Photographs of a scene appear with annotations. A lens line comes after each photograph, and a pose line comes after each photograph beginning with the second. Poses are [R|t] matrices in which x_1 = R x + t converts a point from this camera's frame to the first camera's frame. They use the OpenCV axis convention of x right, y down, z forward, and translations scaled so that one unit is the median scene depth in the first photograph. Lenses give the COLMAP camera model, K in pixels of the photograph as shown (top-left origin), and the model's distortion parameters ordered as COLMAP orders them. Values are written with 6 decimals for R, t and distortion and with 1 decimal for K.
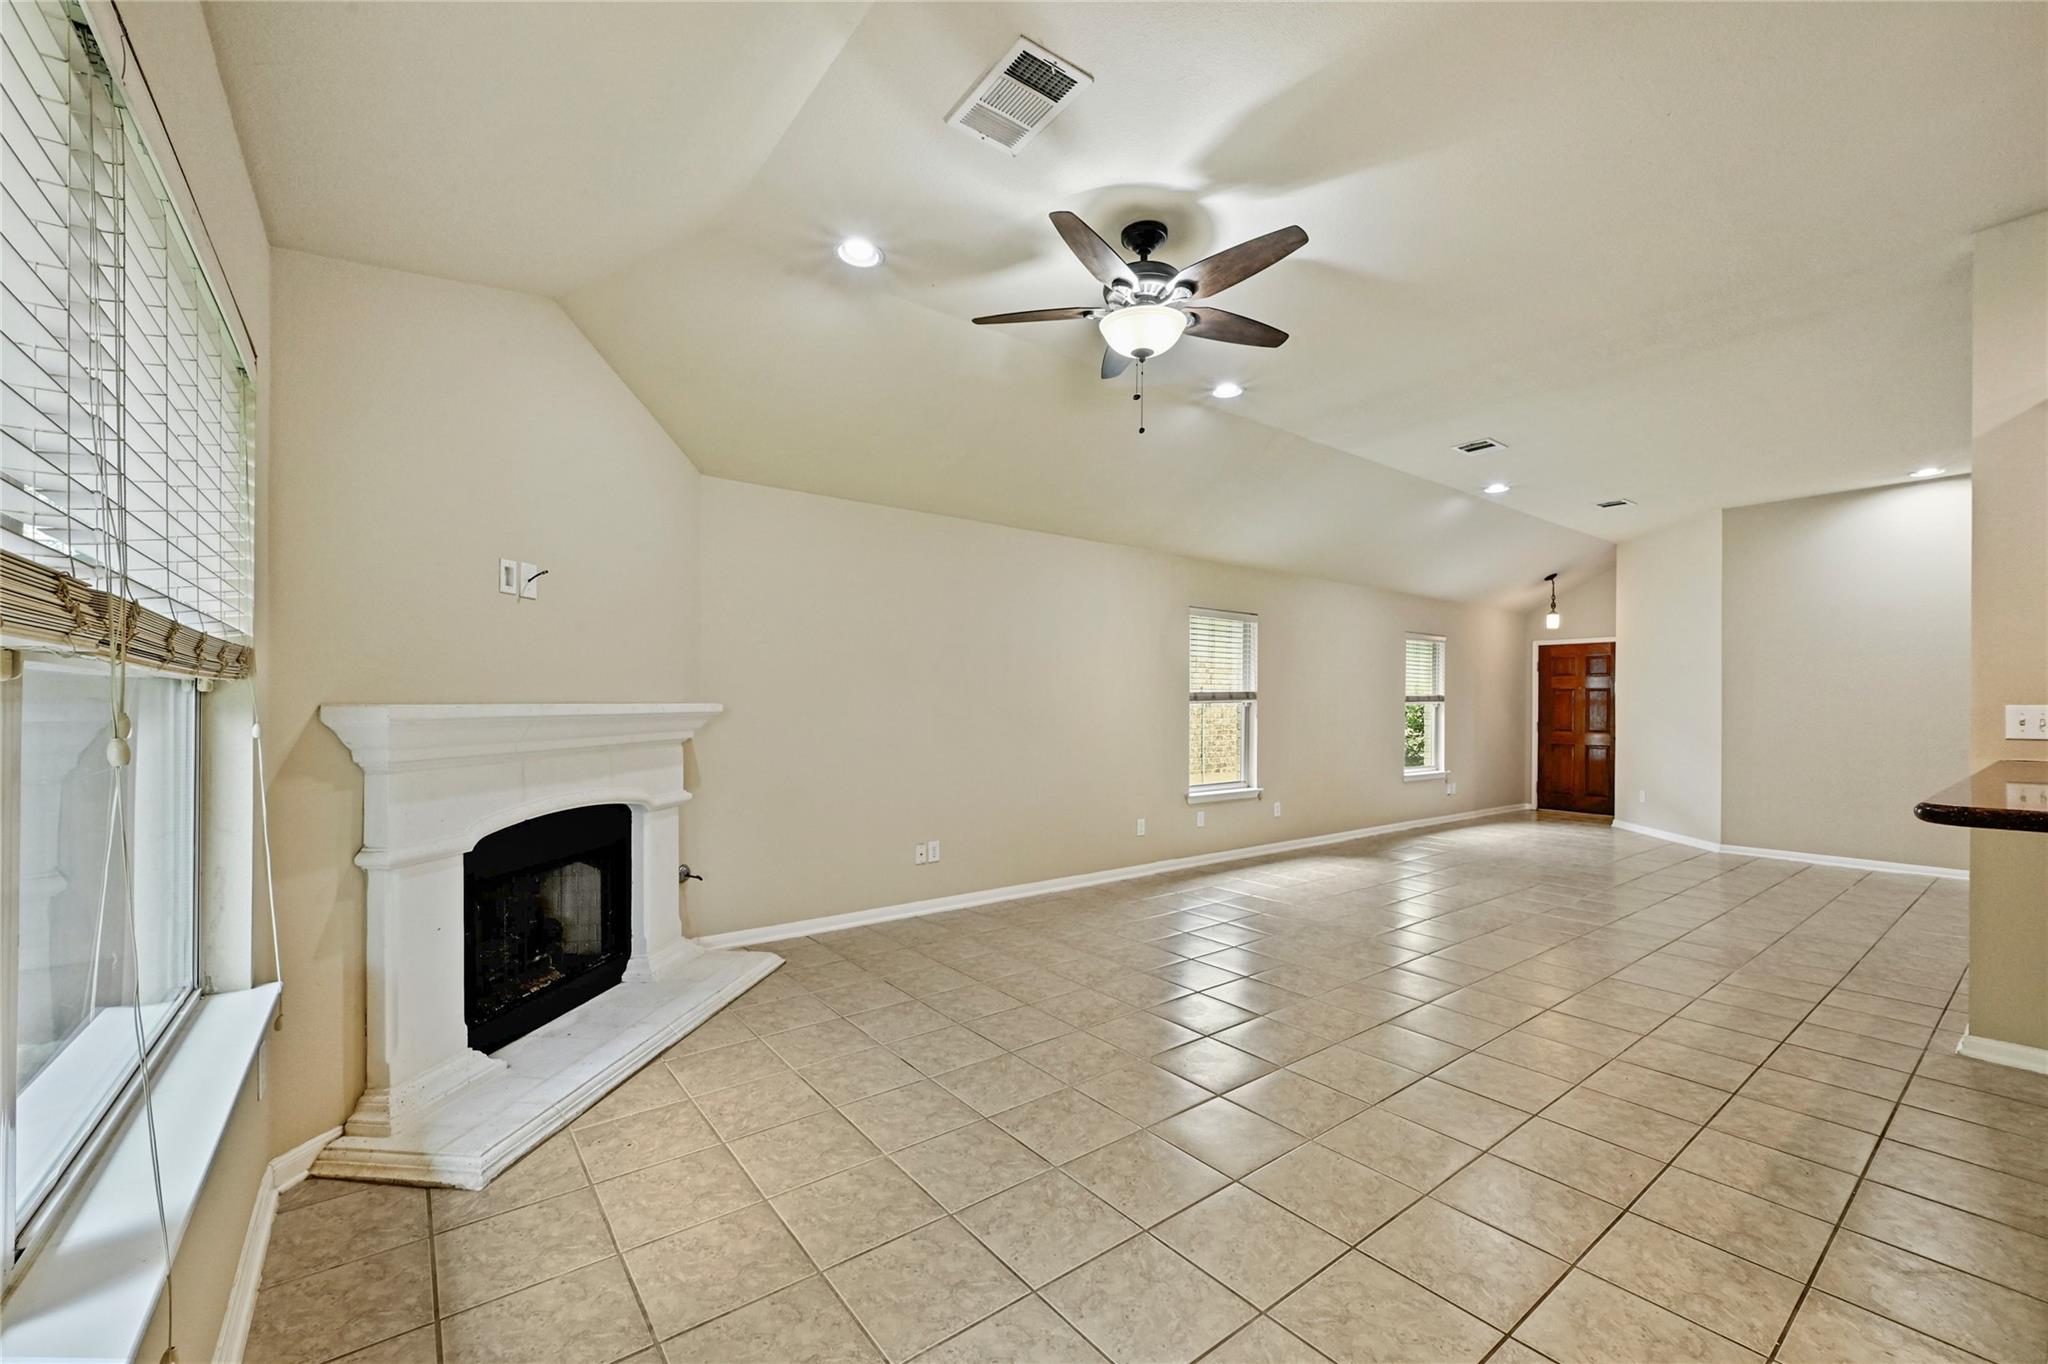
lens RADIAL K [[815.1, 0, 1026.4], [0, 815.1, 708.5], [0, 0, 1]] dist [-0.000061, -0.000415]
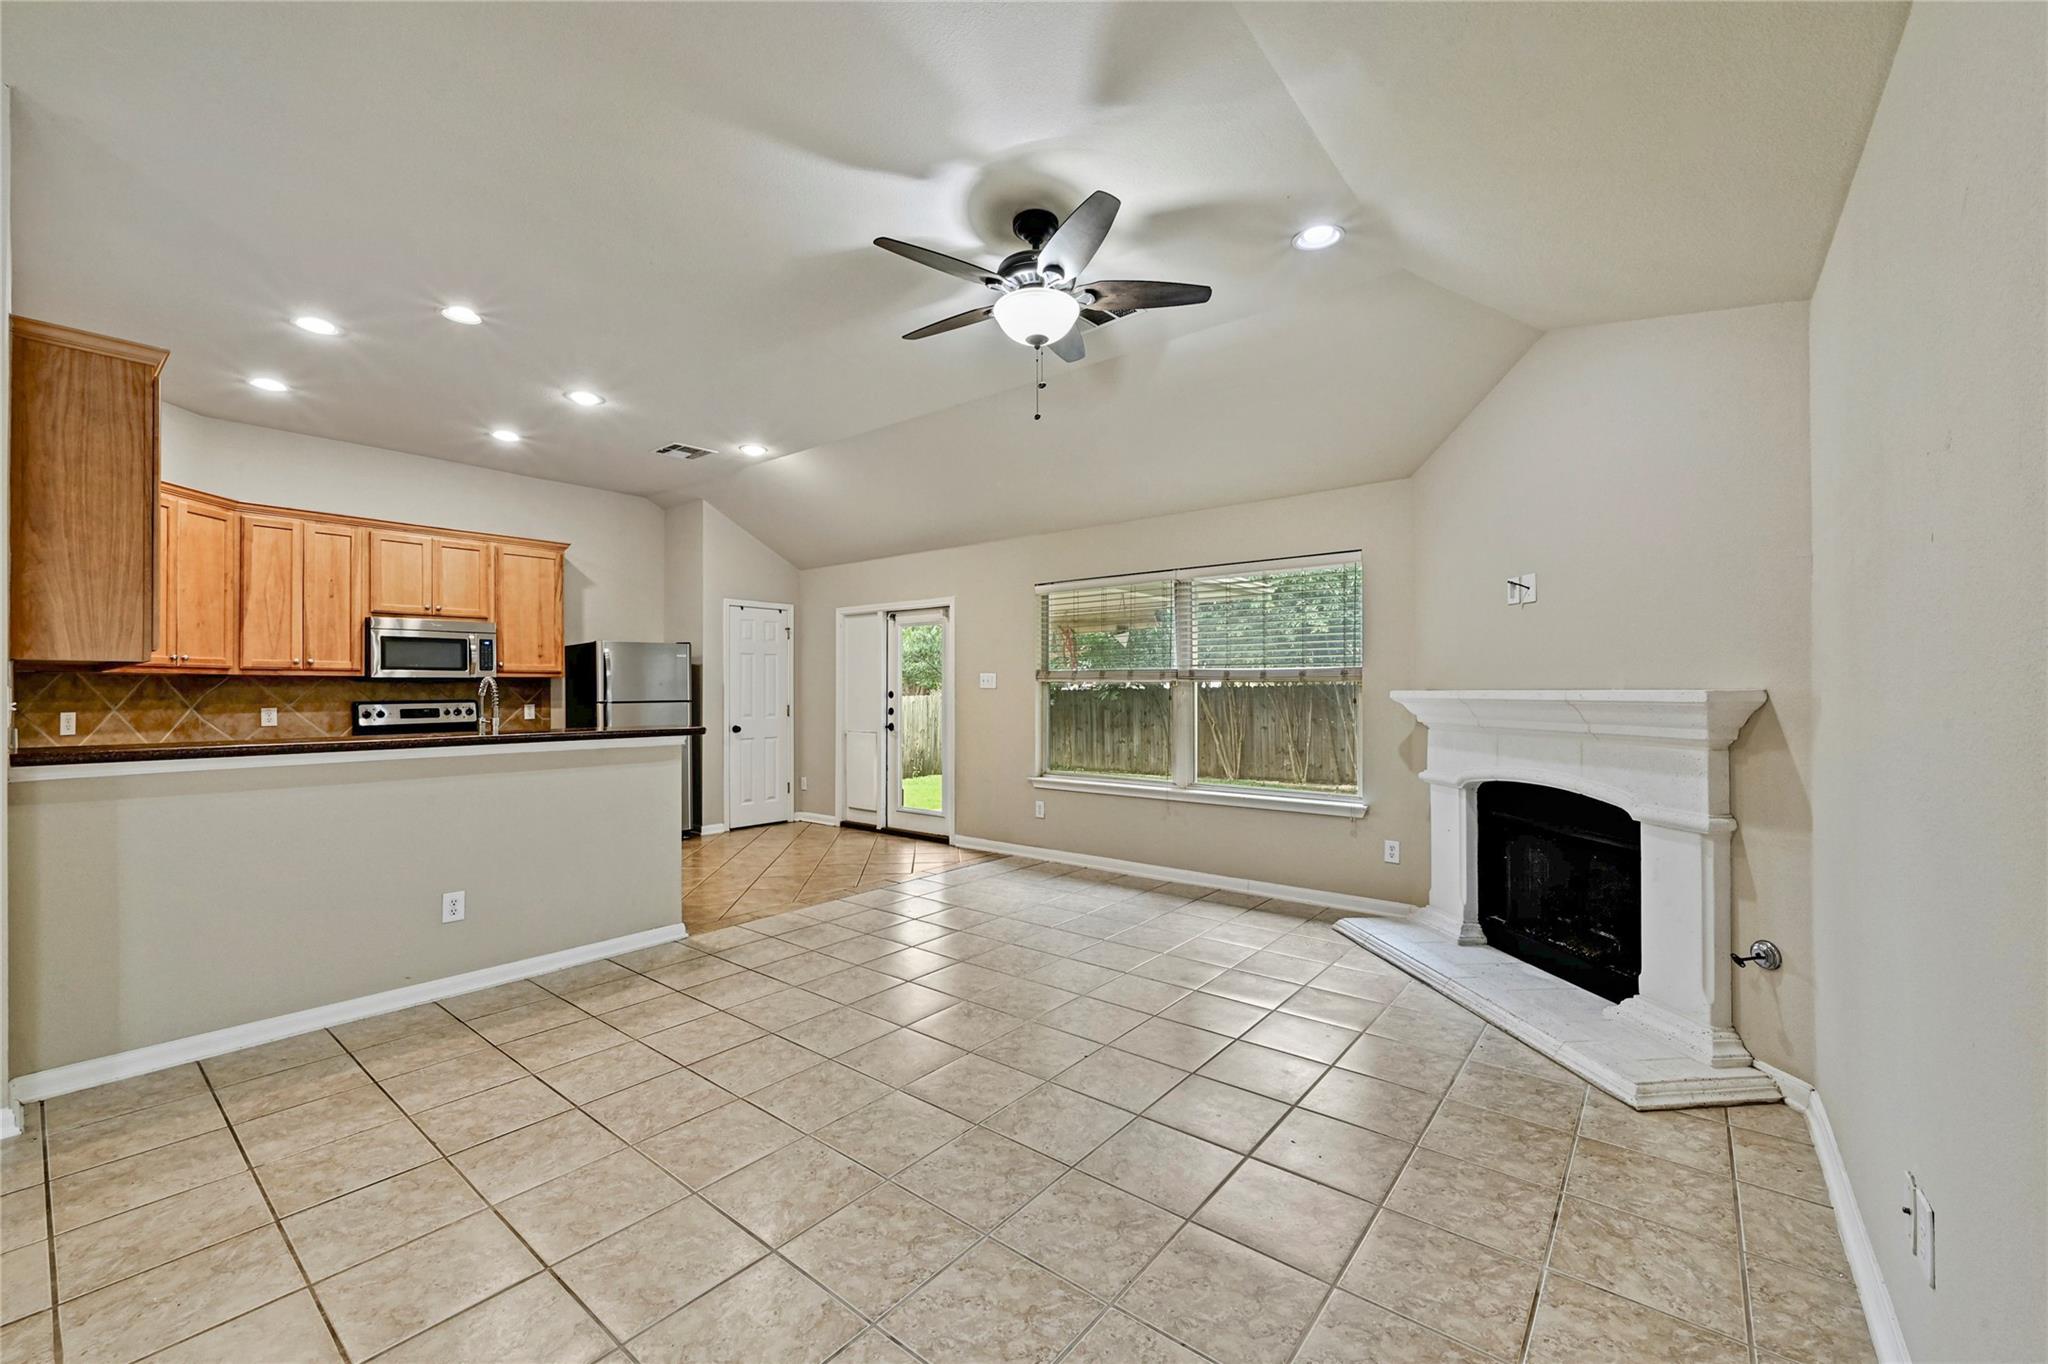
lens RADIAL K [[815.1, 0, 1021.9], [0, 815.1, 683.5], [0, 0, 1]] dist [-0.000061, -0.000415]
pose [[-0.971599, -0.003975, -0.236598, 0.265726], [-0.003461, 0.999991, -0.002589, -0.005713], [0.236607, -0.001697, -0.971604, 1.321689]]
